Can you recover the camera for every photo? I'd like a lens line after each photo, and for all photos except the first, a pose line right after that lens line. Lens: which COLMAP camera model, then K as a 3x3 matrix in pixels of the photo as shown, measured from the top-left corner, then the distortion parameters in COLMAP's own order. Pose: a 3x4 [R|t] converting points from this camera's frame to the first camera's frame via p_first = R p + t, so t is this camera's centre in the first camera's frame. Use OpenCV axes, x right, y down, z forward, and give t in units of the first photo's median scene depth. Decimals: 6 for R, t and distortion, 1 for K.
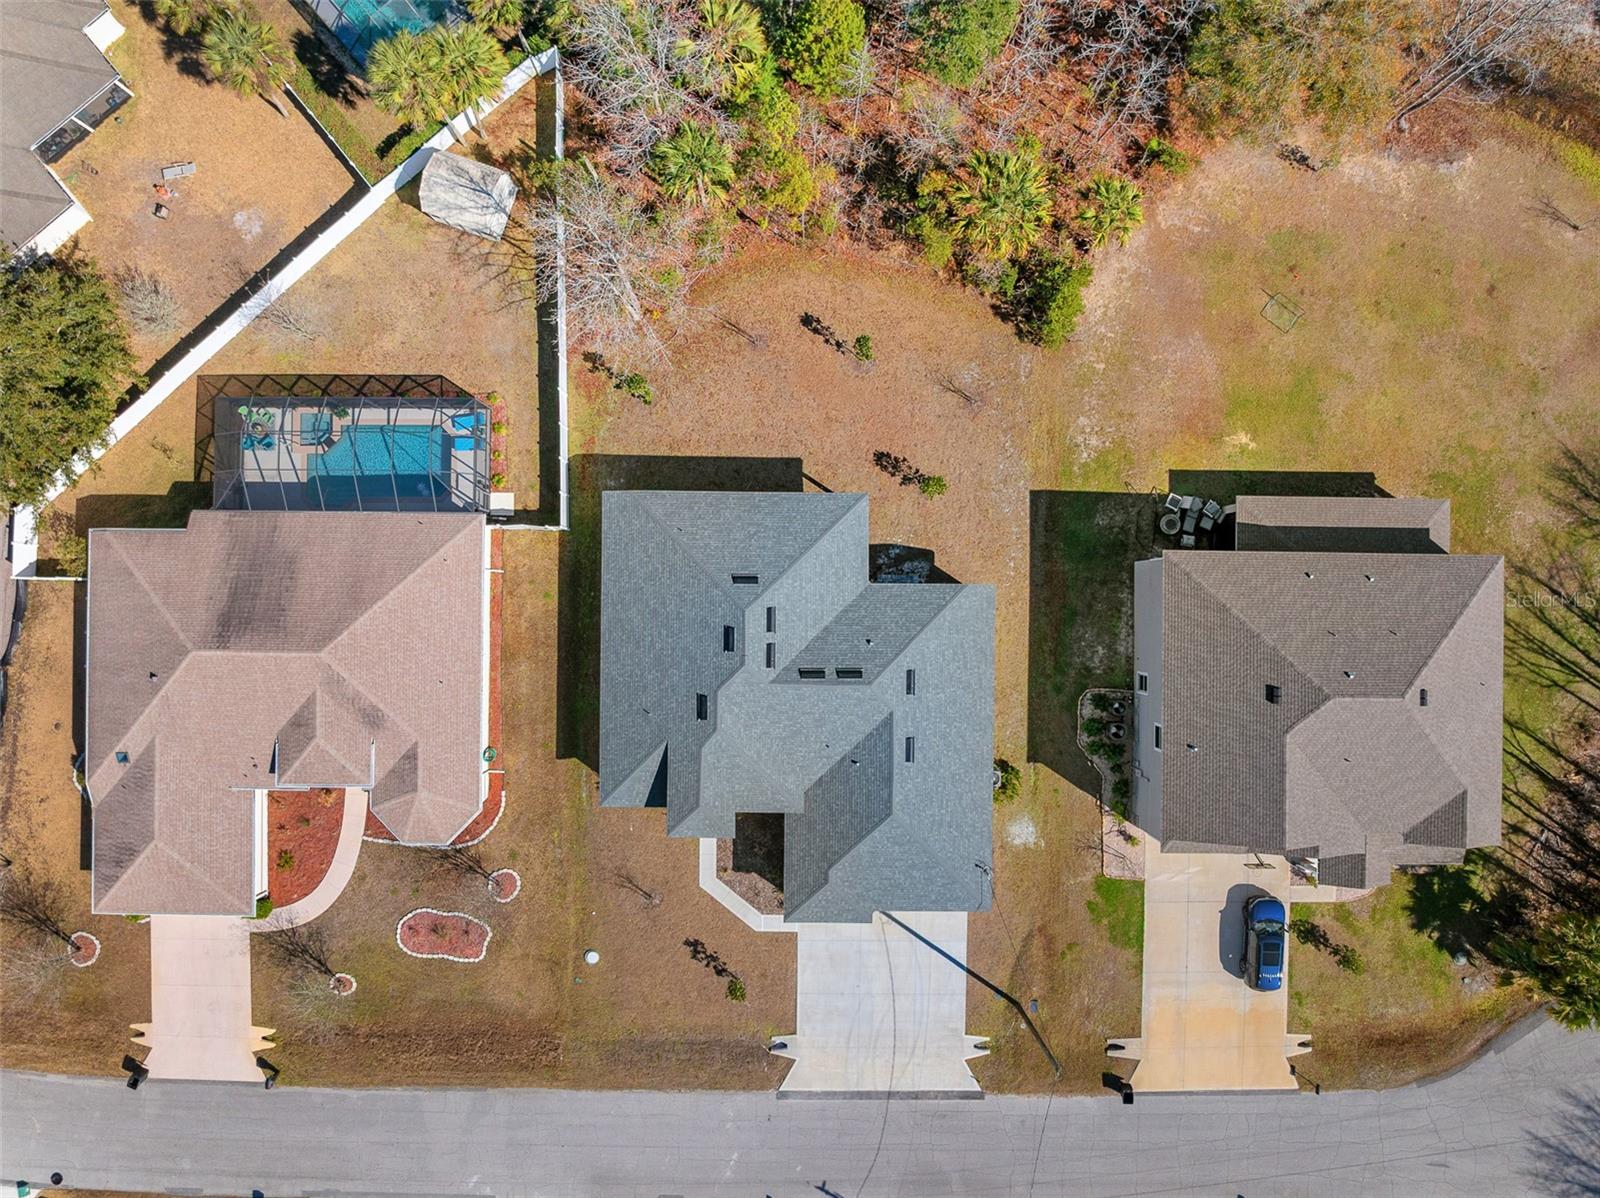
lens RADIAL K [[1118.0, 0, 799.5], [0, 1118.0, 594.5], [0, 0, 1]] dist [-0.026307, -0.023476]
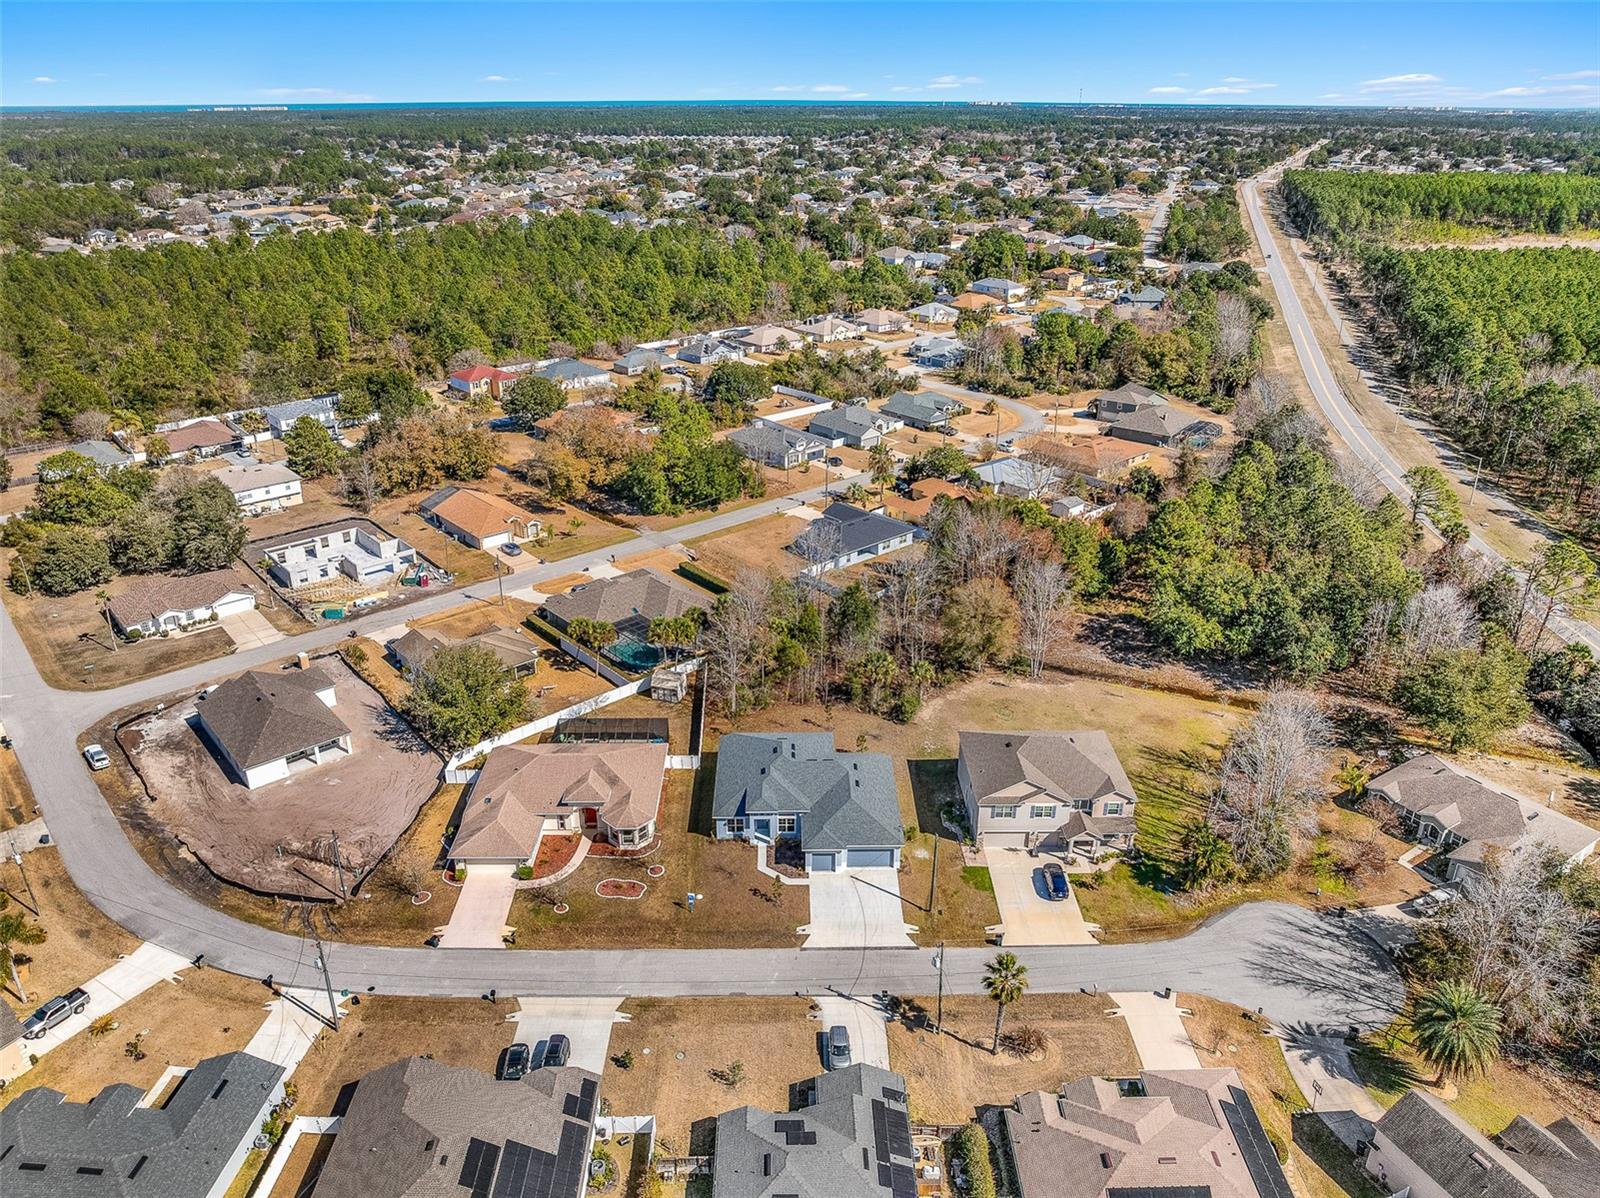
lens RADIAL K [[1115.3, 0, 800.0], [0, 1115.3, 599.0], [0, 0, 1]] dist [-0.034861, 0.001191]
pose [[0.999708, -0.011661, 0.021155, -0.051244], [0.024100, 0.421794, -0.906371, 1.800024], [0.001647, 0.906617, 0.421952, -0.233782]]
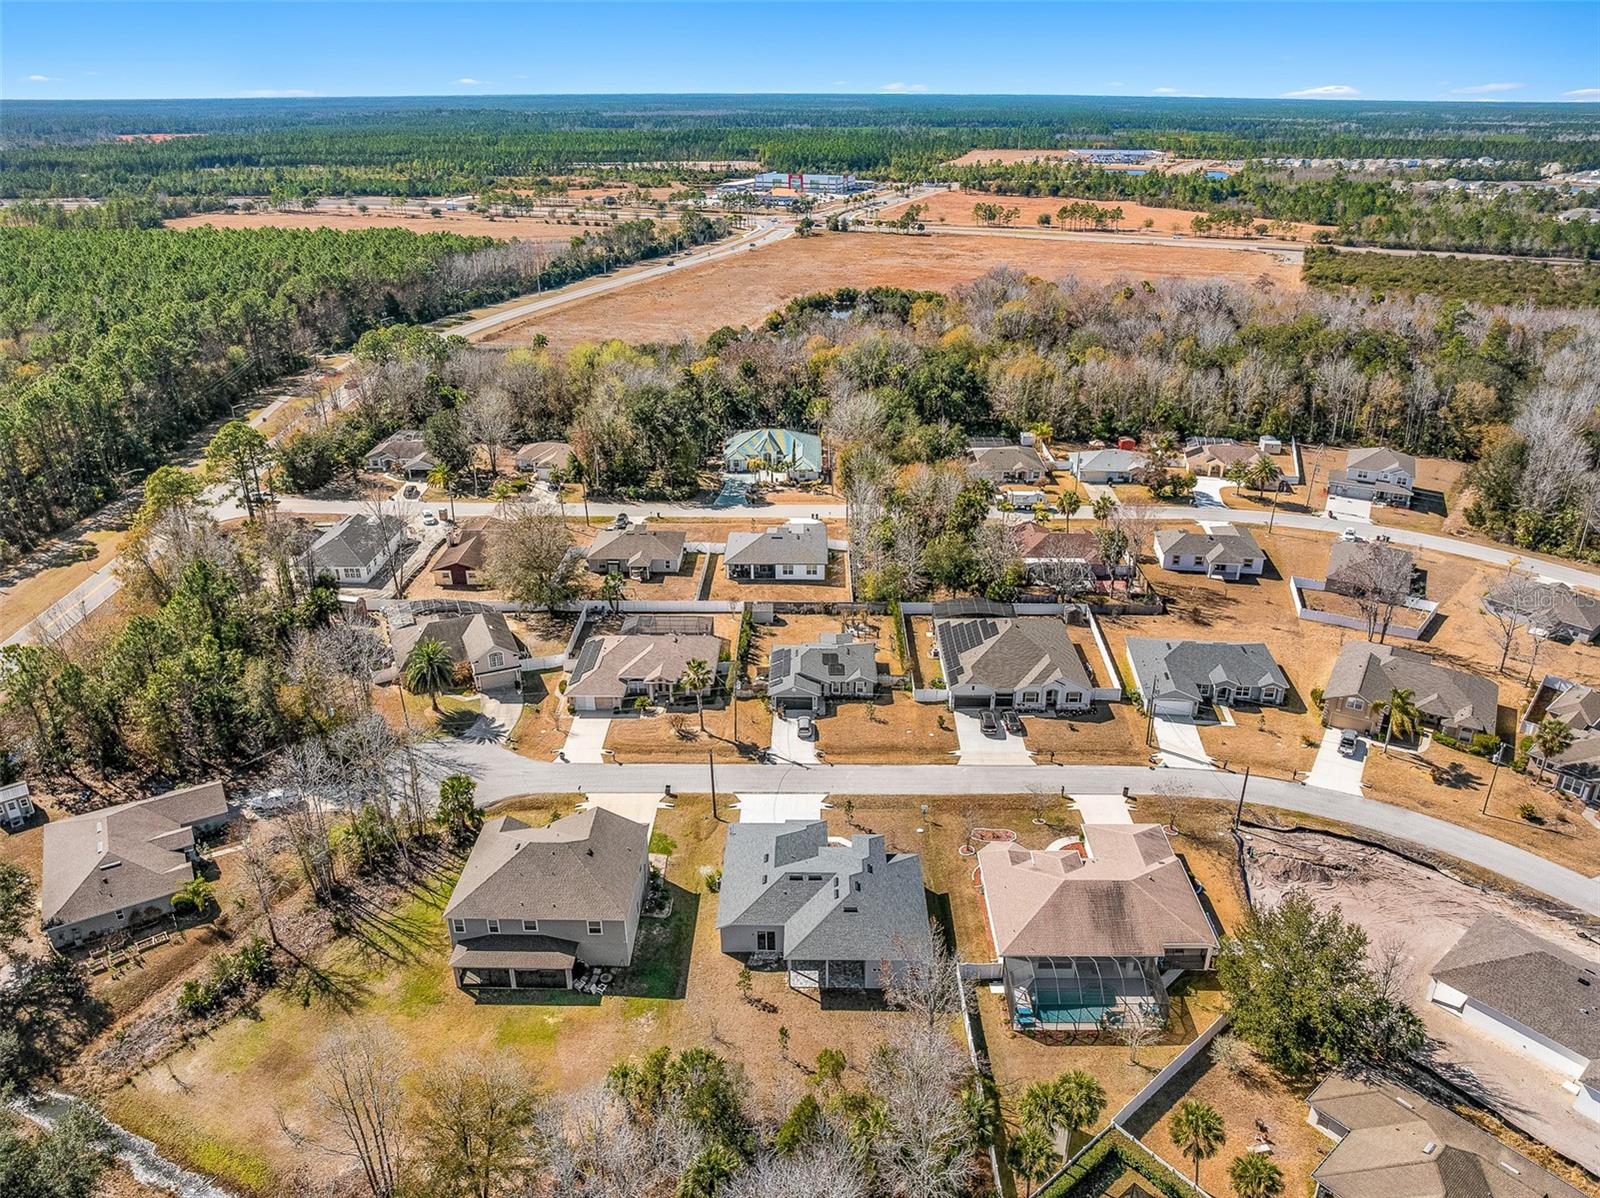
lens RADIAL K [[1128.0, 0, 803.9], [0, 1128.0, 585.6], [0, 0, 1]] dist [-0.041865, 0.004019]
pose [[-0.999993, -0.003562, 0.000719, 0.028908], [0.002063, -0.393701, 0.919236, -1.406588], [-0.002991, 0.919232, 0.393706, -0.235151]]
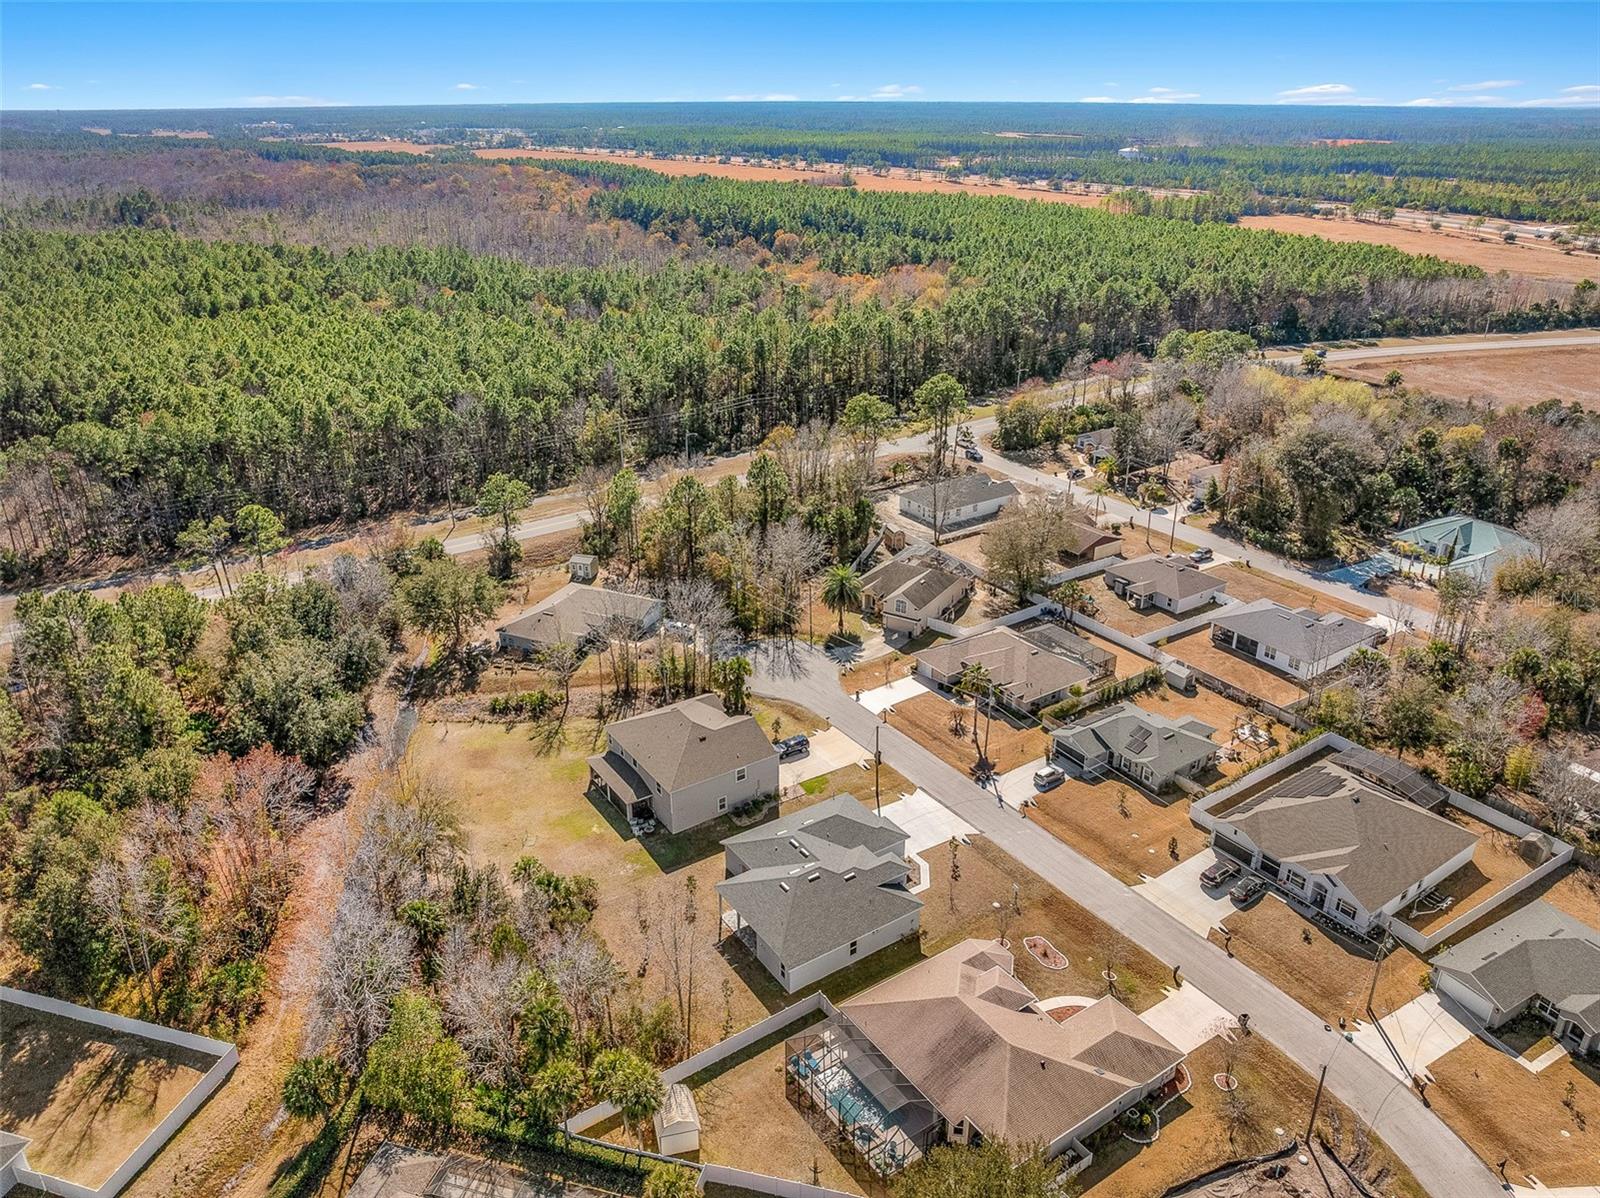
lens RADIAL K [[1115.3, 0, 800.0], [0, 1115.3, 599.0], [0, 0, 1]] dist [-0.034861, 0.001191]
pose [[-0.568219, -0.339443, 0.749603, -1.232377], [0.822822, -0.223824, 0.522366, -0.816179], [-0.009535, 0.913609, 0.406482, -0.237773]]
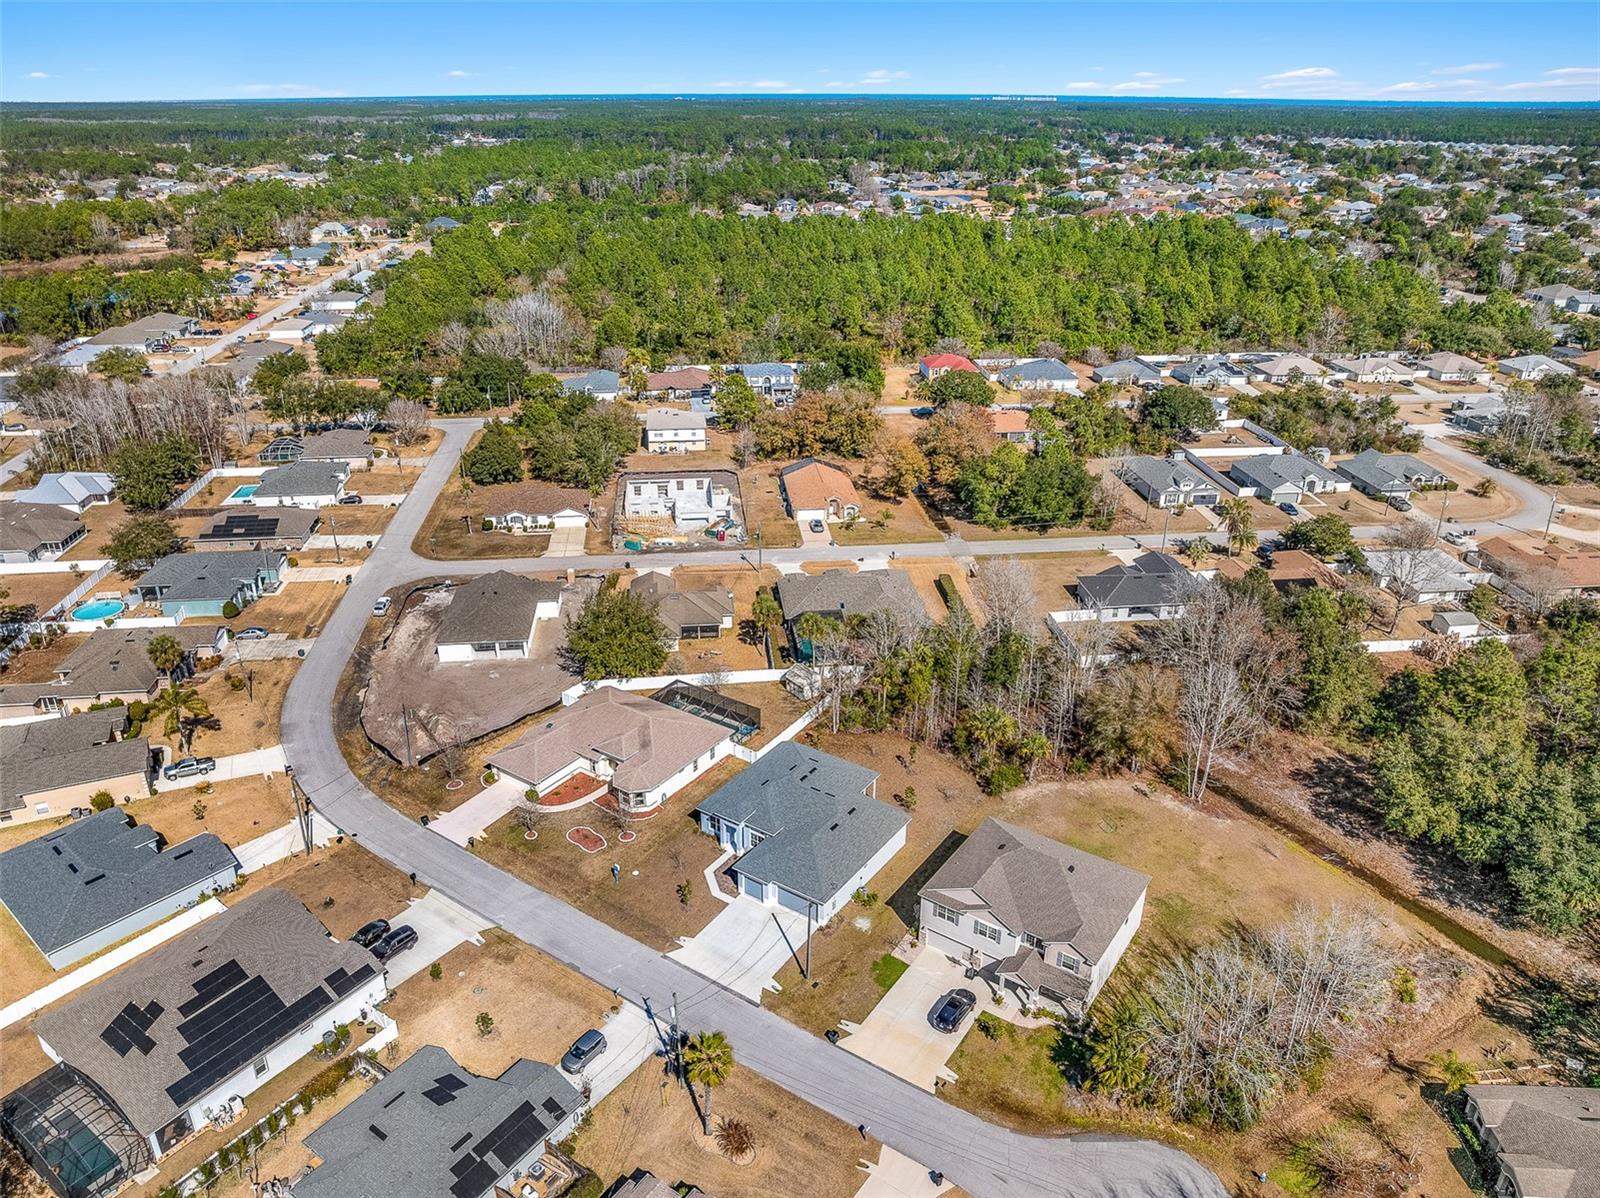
lens RADIAL K [[1118.0, 0, 799.5], [0, 1118.0, 594.5], [0, 0, 1]] dist [-0.026307, -0.023476]
pose [[0.829755, 0.228421, -0.509244, 0.909104], [-0.558082, 0.351151, -0.751823, 1.434599], [0.007089, 0.908029, 0.418847, -0.230386]]
